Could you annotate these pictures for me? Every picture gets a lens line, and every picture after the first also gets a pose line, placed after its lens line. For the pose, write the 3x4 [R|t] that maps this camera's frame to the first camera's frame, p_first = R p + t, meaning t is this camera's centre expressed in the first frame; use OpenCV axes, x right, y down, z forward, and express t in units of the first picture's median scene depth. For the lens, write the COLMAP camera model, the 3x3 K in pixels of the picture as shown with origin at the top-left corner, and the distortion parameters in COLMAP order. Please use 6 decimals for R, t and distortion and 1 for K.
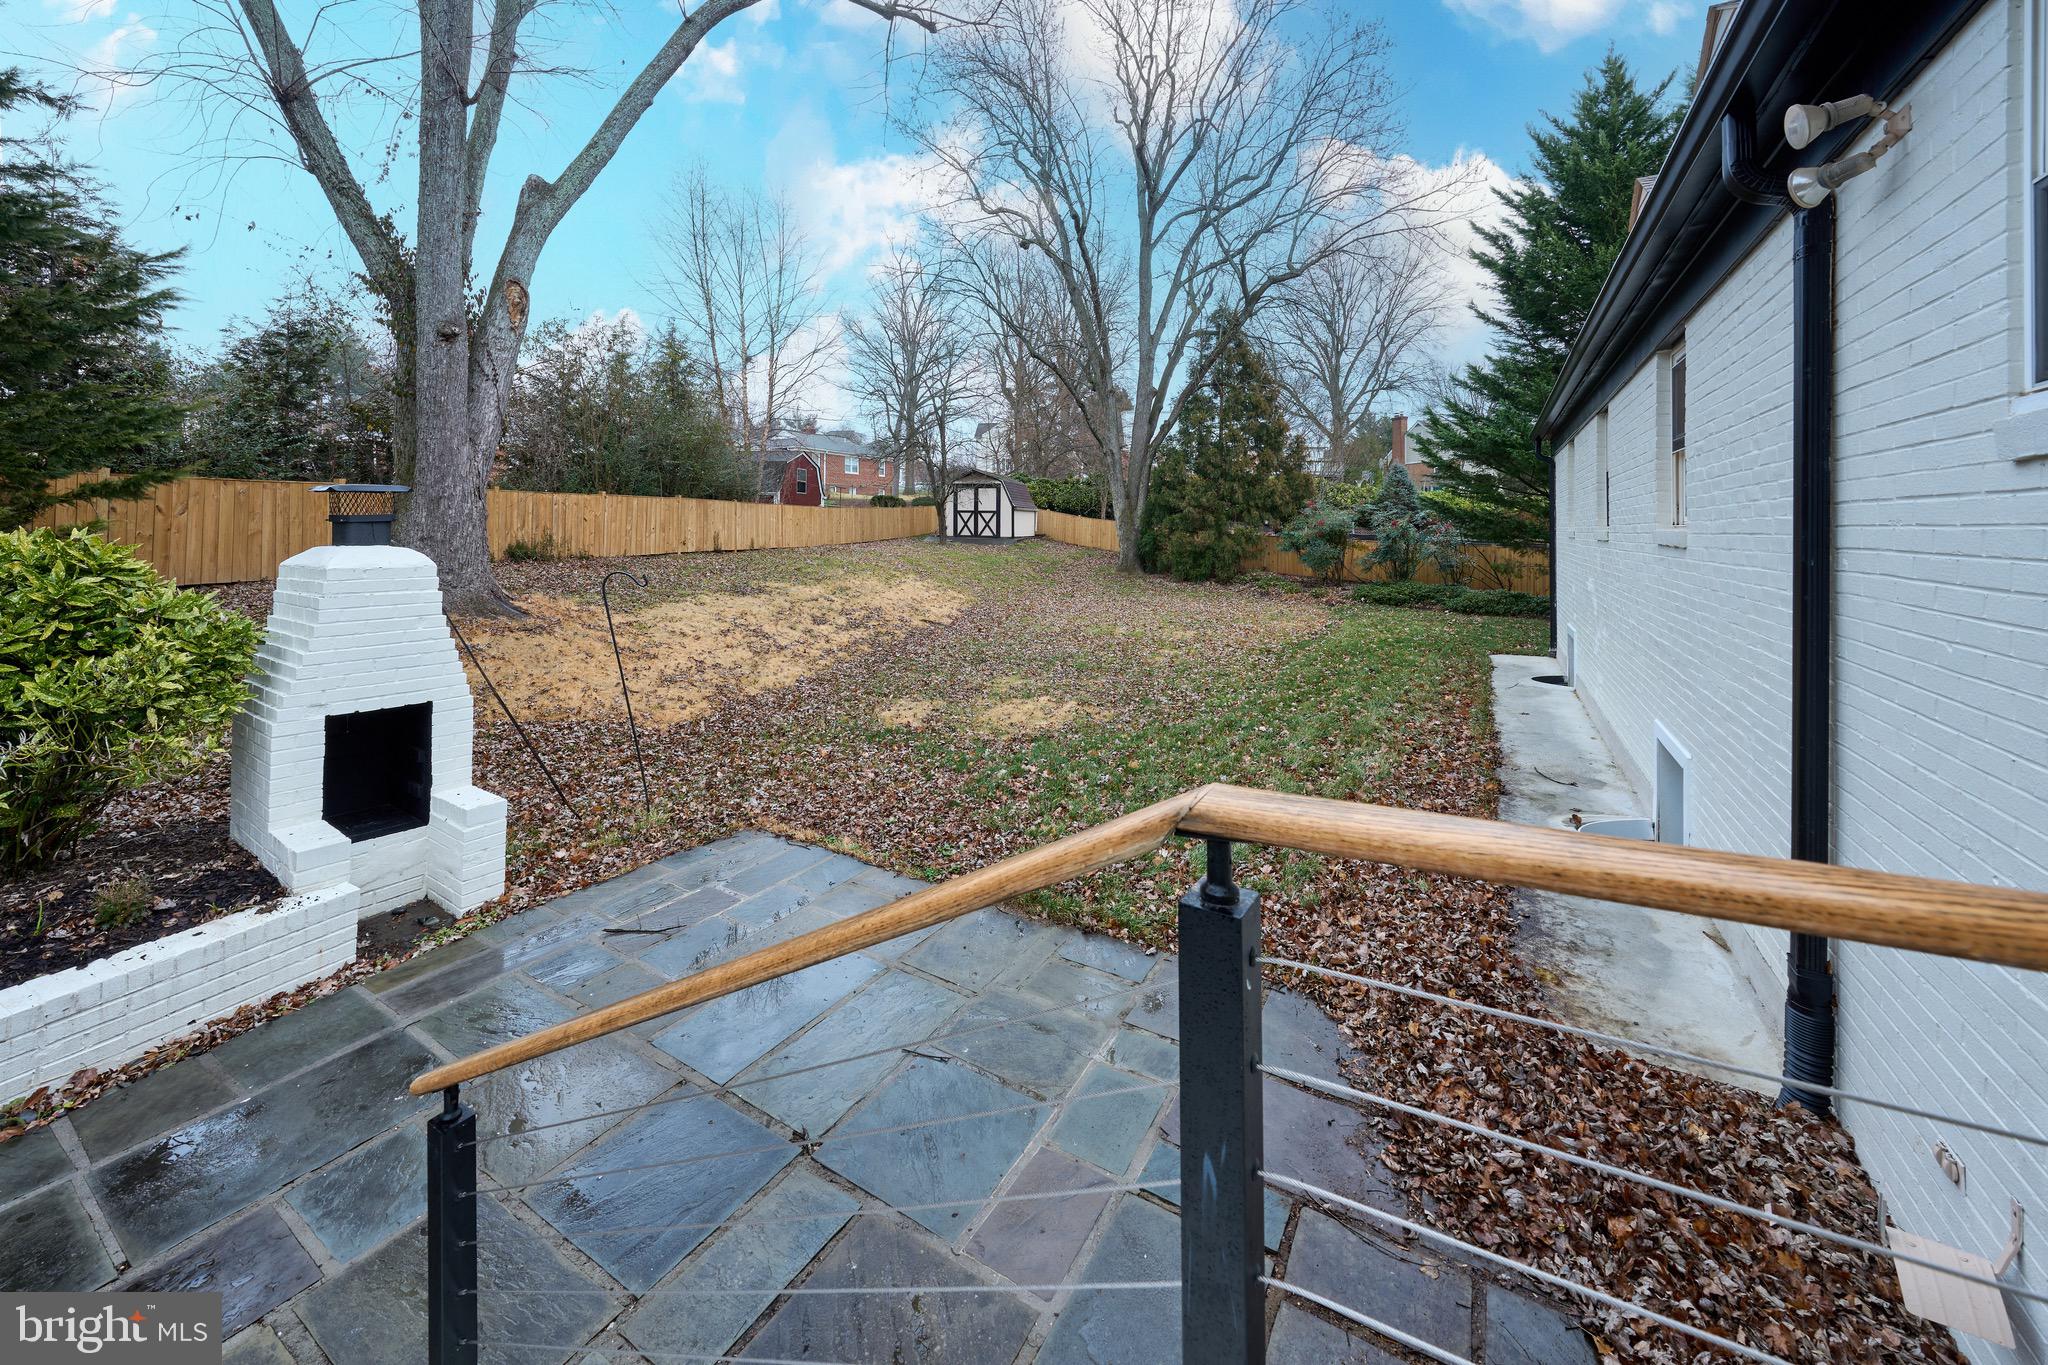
lens RADIAL K [[764.8, 0, 1021.0], [0, 764.8, 508.6], [0, 0, 1]] dist [0.001141, 0.000118]
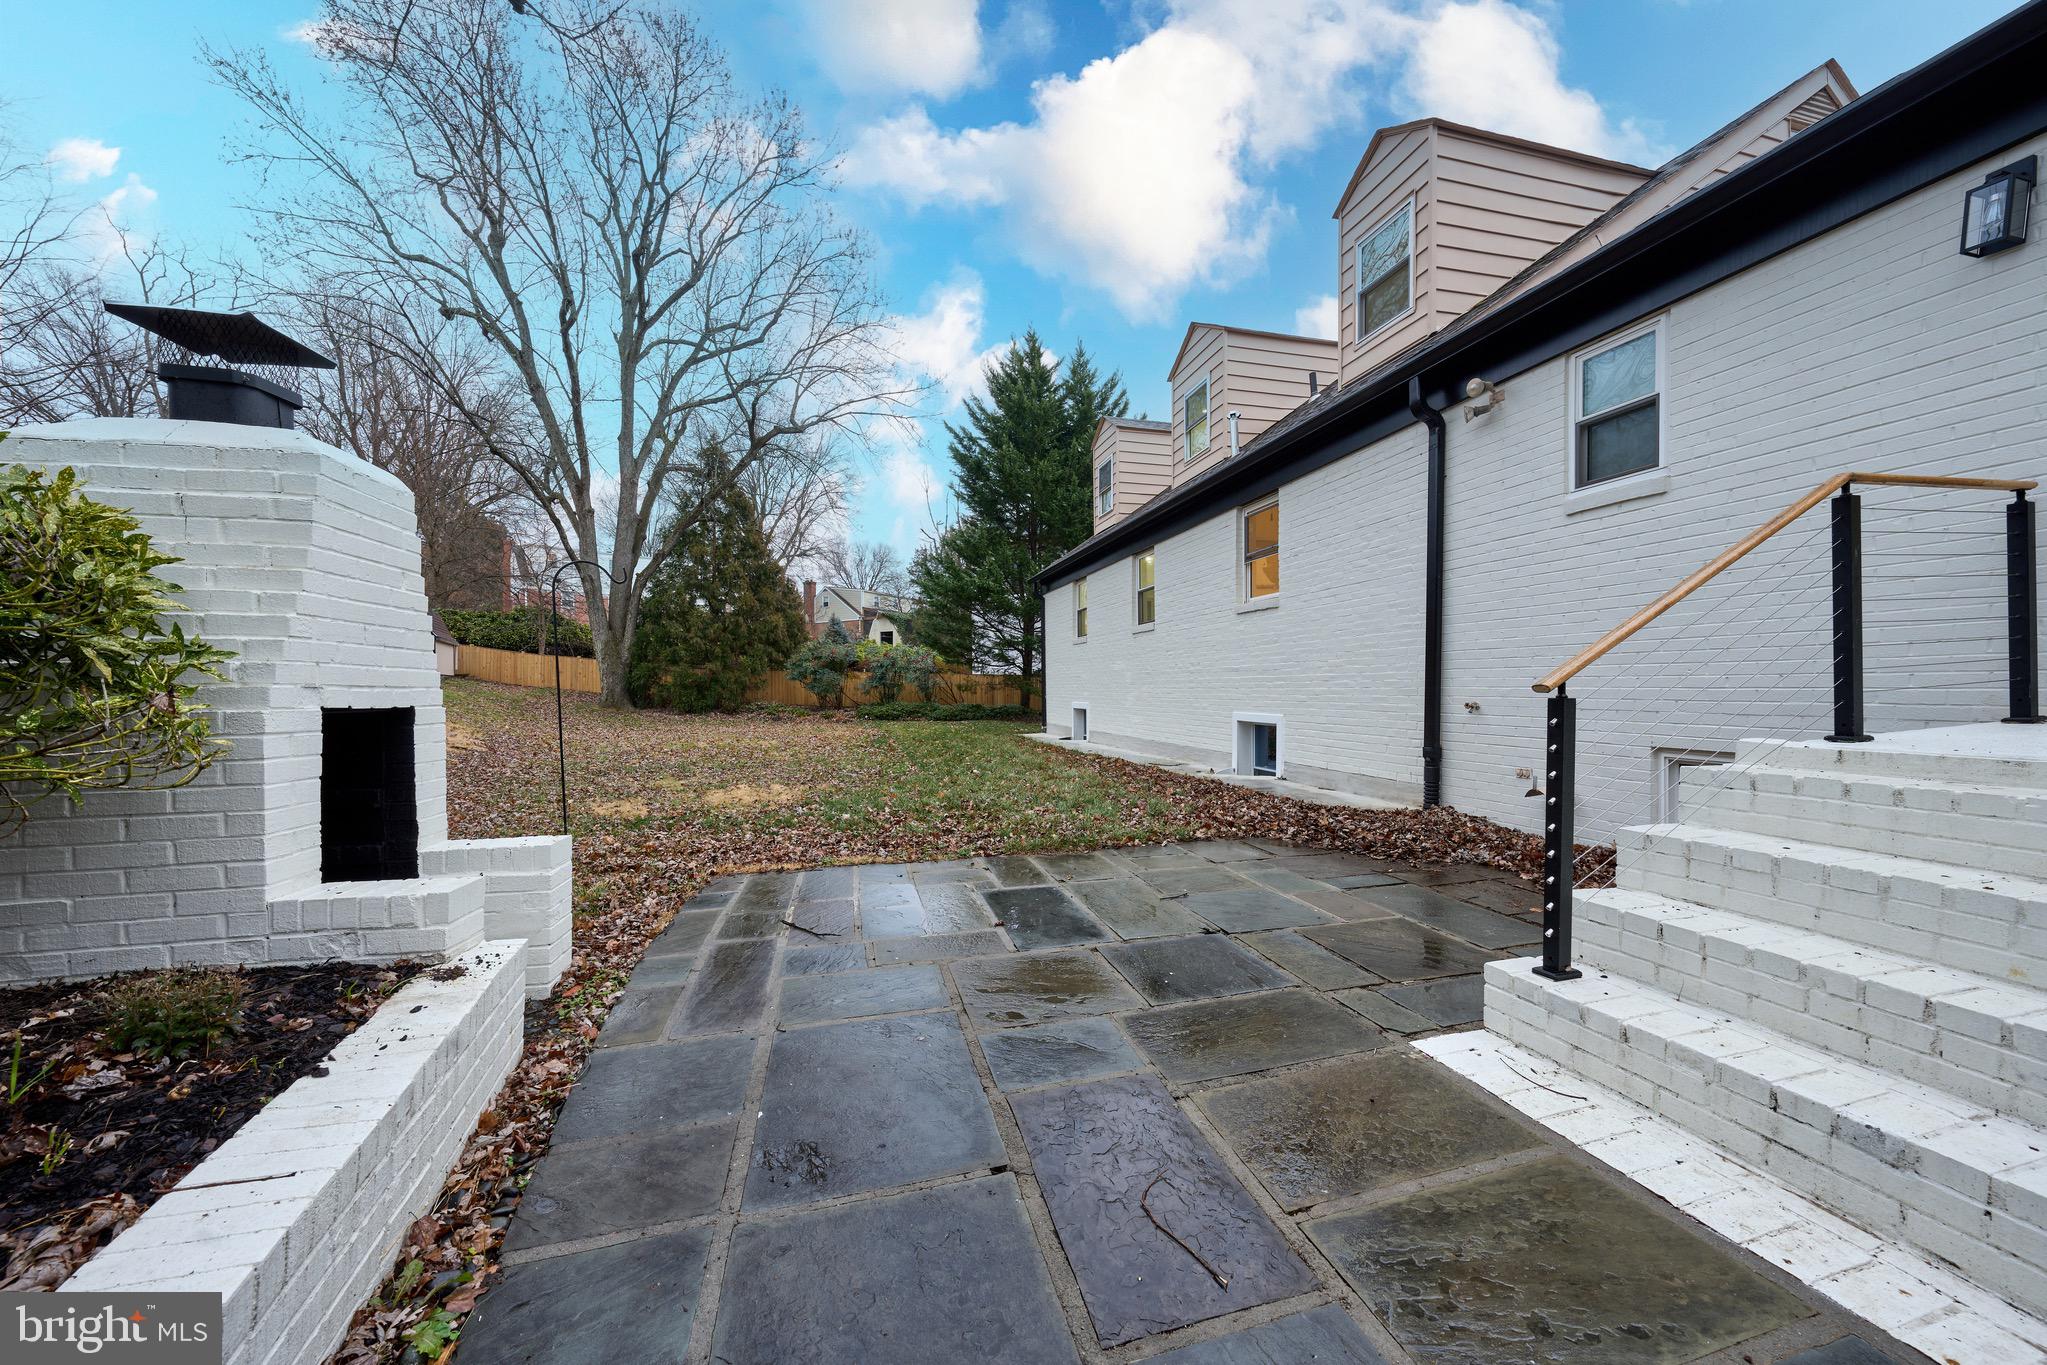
lens RADIAL K [[719.4, 0, 1023.5], [0, 719.4, 682.5], [0, 0, 1]] dist [0.000096, 0.000014]
pose [[0.694878, -0.003963, 0.719117, -0.174215], [-0.007277, 0.999895, 0.012542, 0.045078], [-0.719091, -0.013948, 0.694776, 0.043853]]
